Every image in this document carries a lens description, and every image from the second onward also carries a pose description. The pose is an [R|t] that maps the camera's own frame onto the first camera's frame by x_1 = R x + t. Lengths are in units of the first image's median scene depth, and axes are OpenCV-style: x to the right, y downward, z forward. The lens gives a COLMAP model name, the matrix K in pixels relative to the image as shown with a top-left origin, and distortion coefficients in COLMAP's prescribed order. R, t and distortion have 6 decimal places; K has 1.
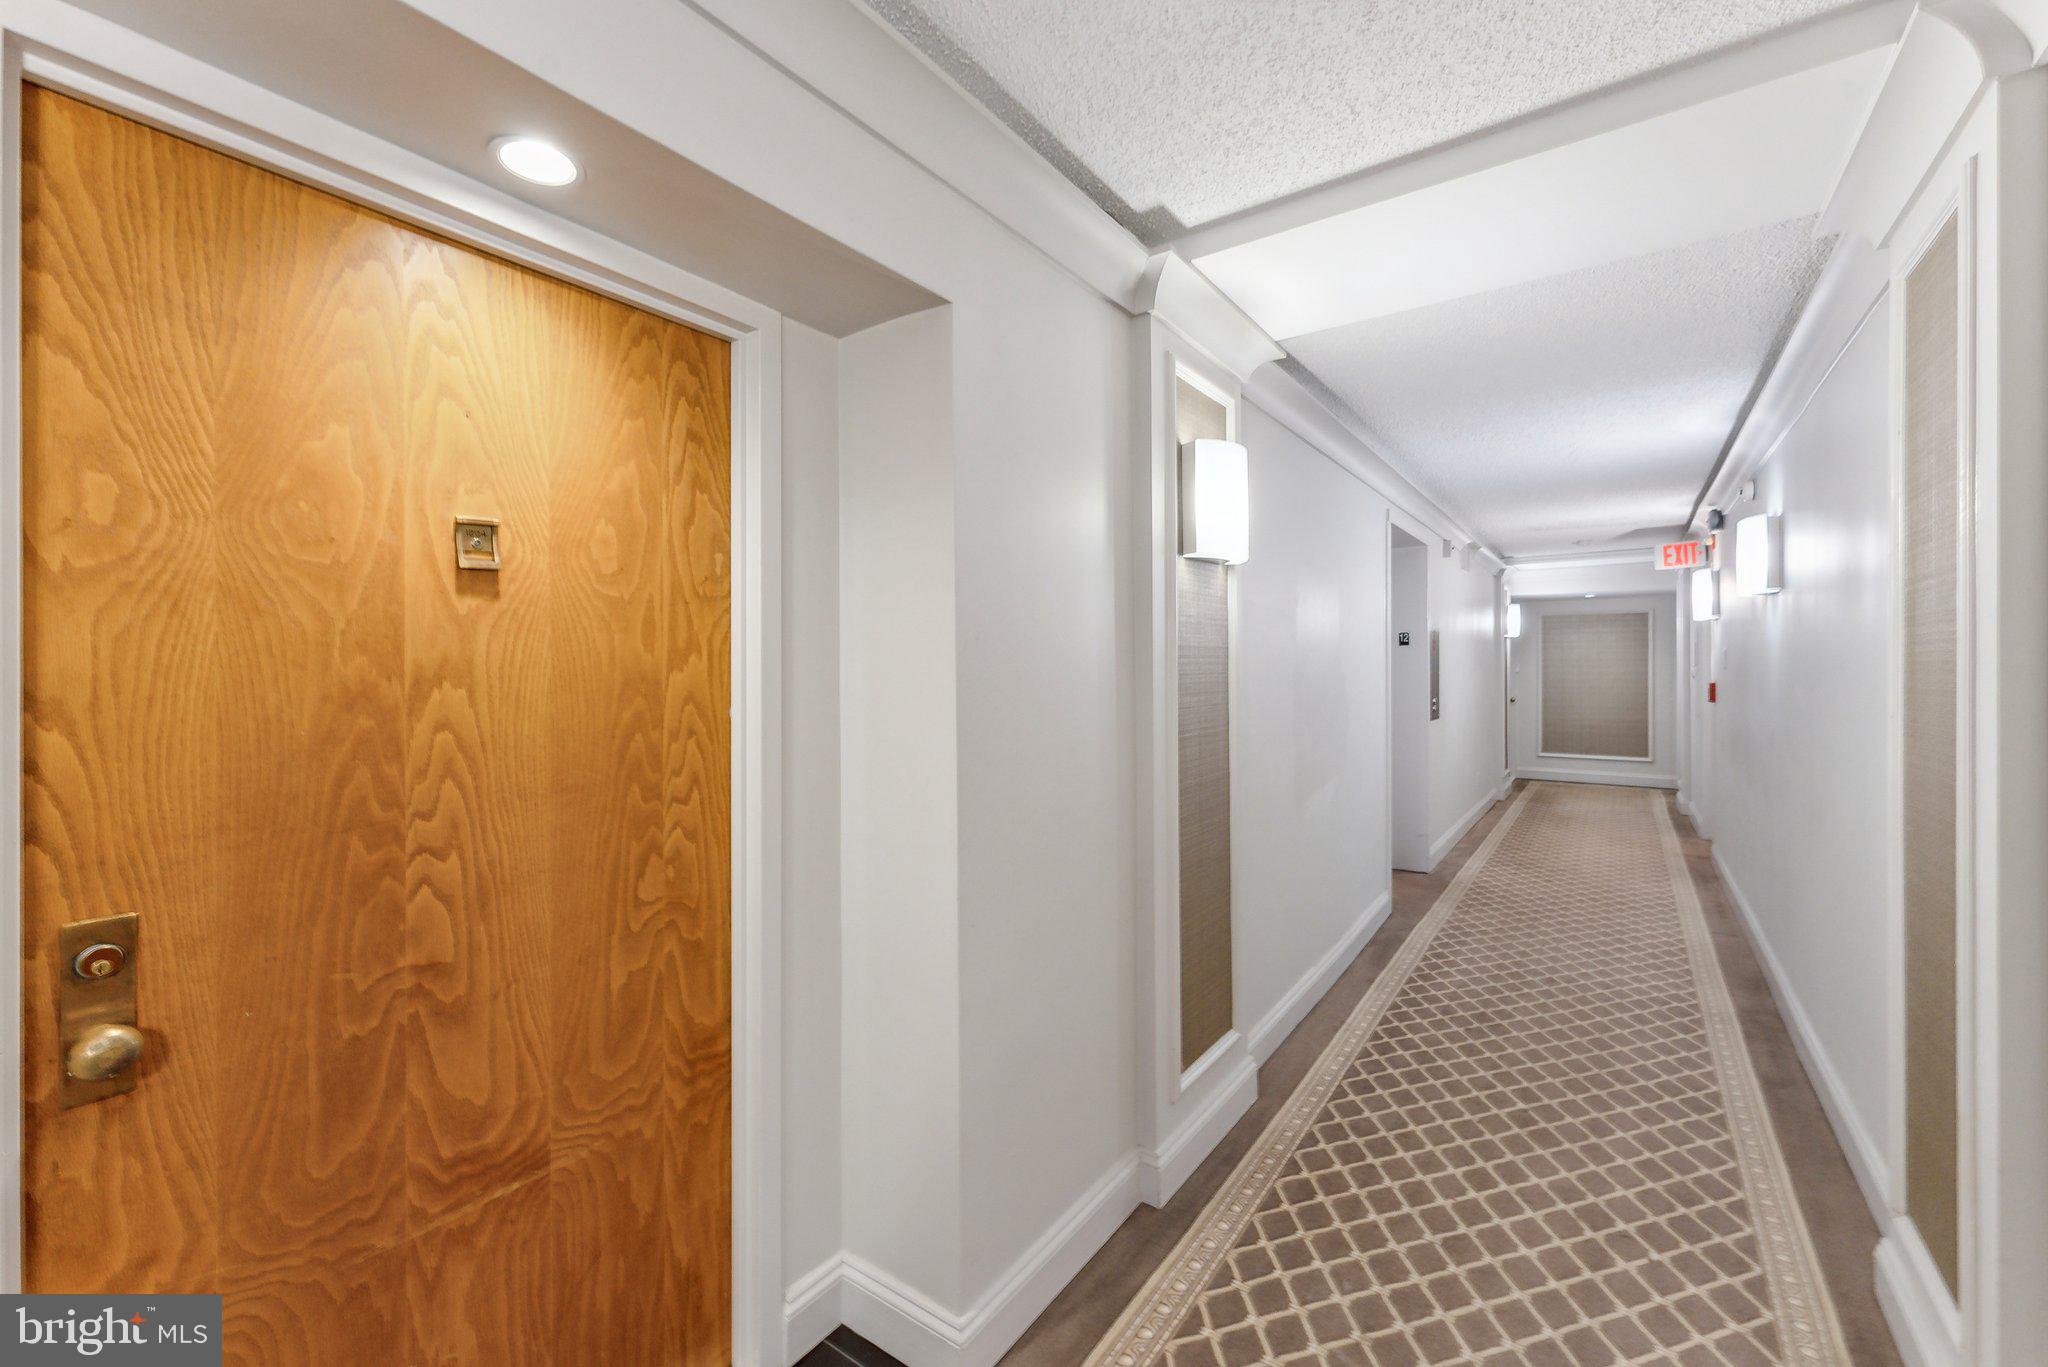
lens RADIAL K [[813.9, 0, 956.2], [0, 813.9, 691.0], [0, 0, 1]] dist [0.001064, 0.000138]
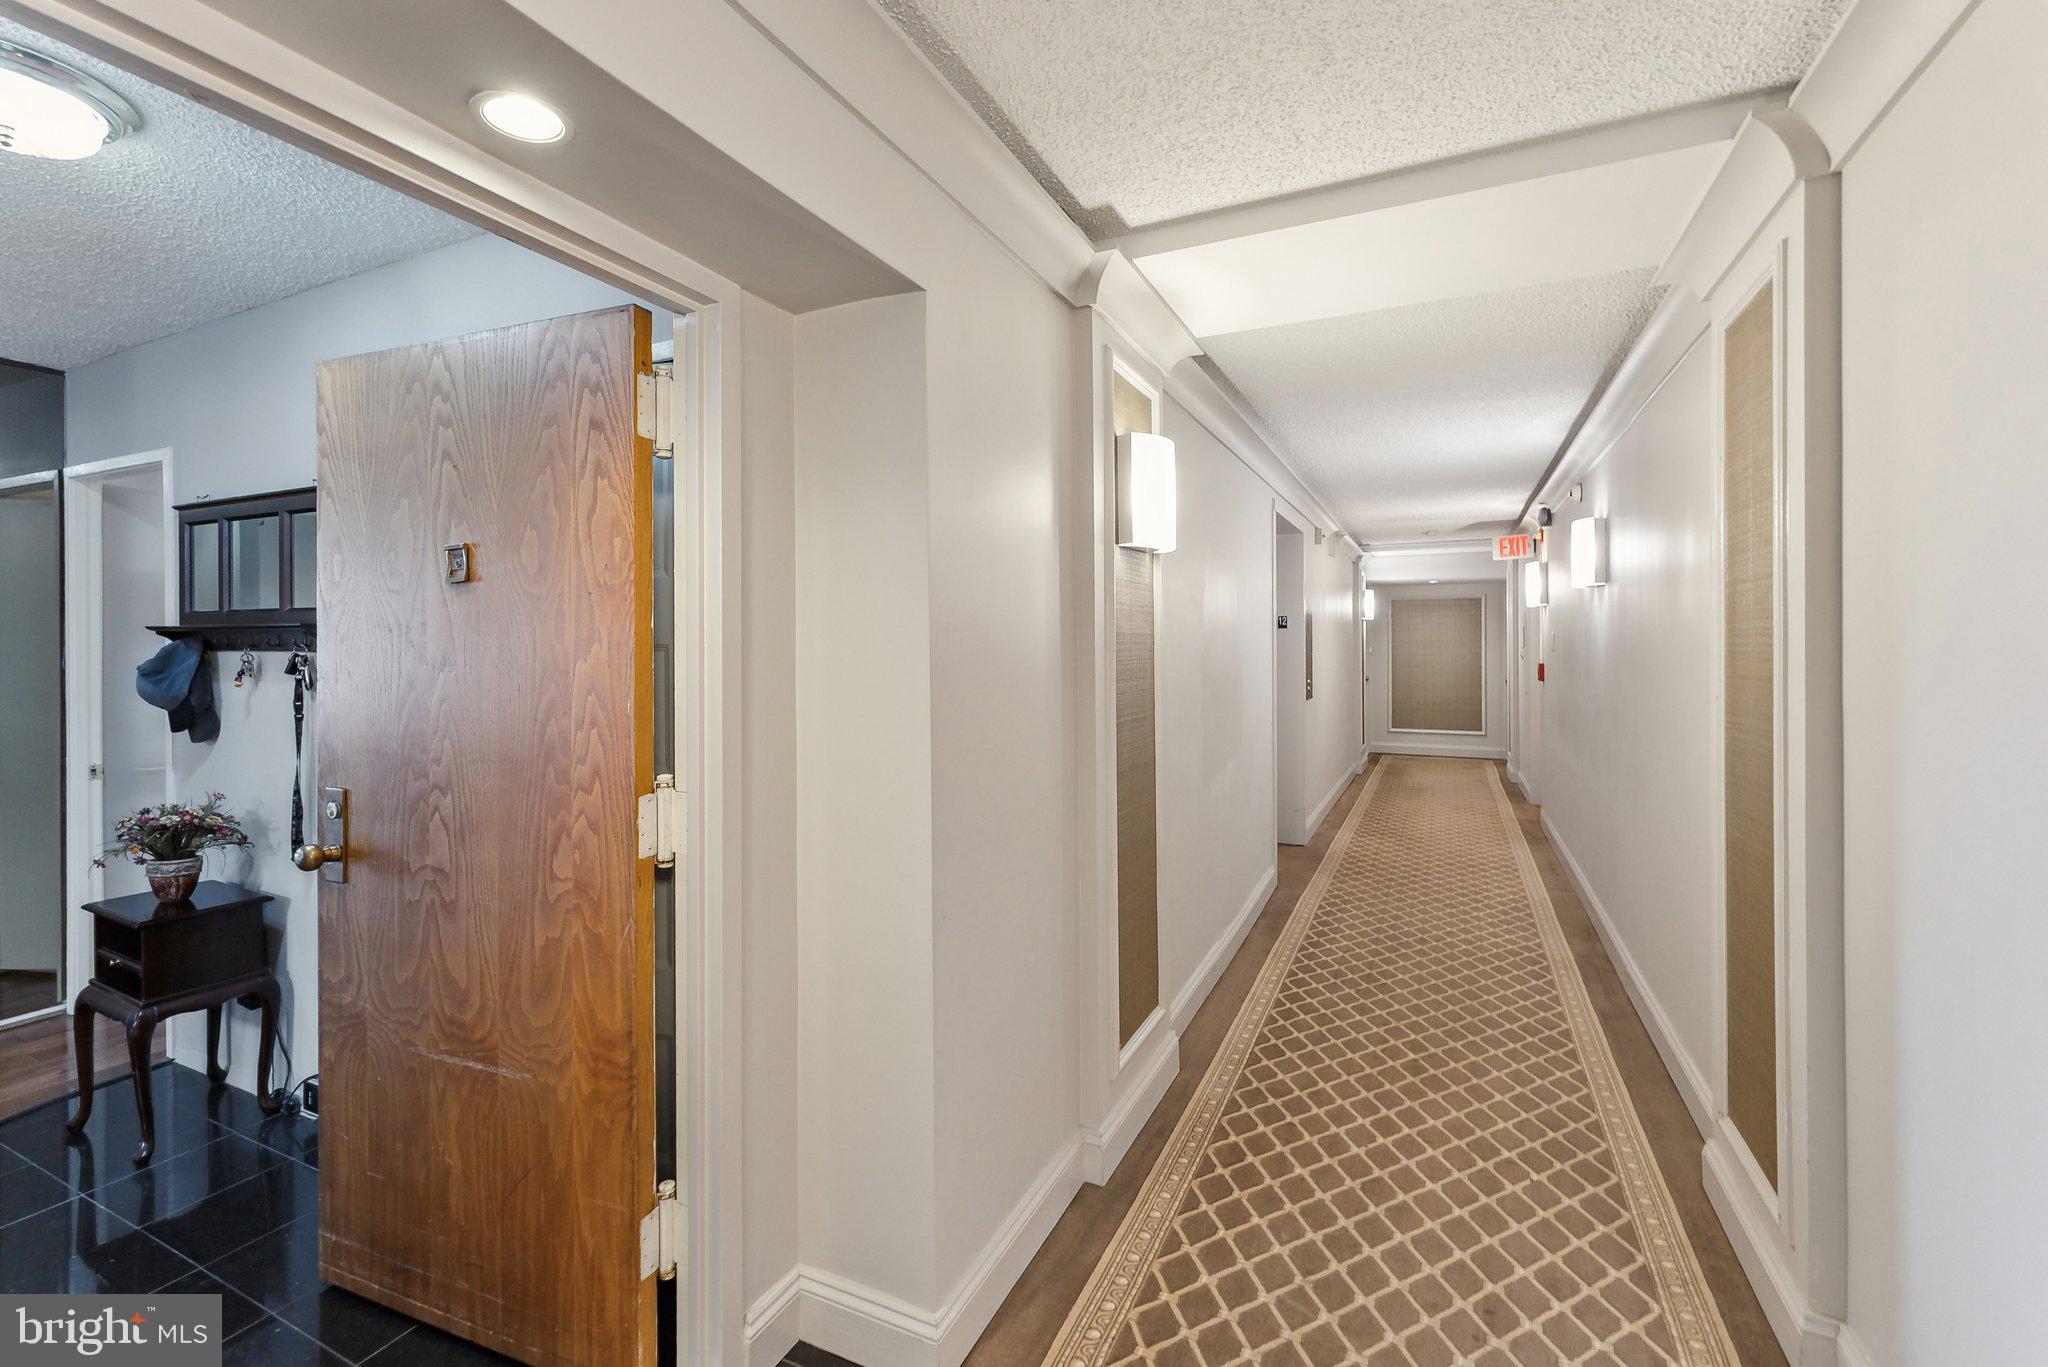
lens RADIAL K [[861.7, 0, 957.9], [0, 861.7, 670.0], [0, 0, 1]] dist [0.000963, -0.000173]
pose [[0.984455, -0.005364, 0.175555, -0.109303], [0.005516, 0.999985, -0.000380, -0.009628], [-0.175550, 0.001342, 0.984470, -0.028469]]
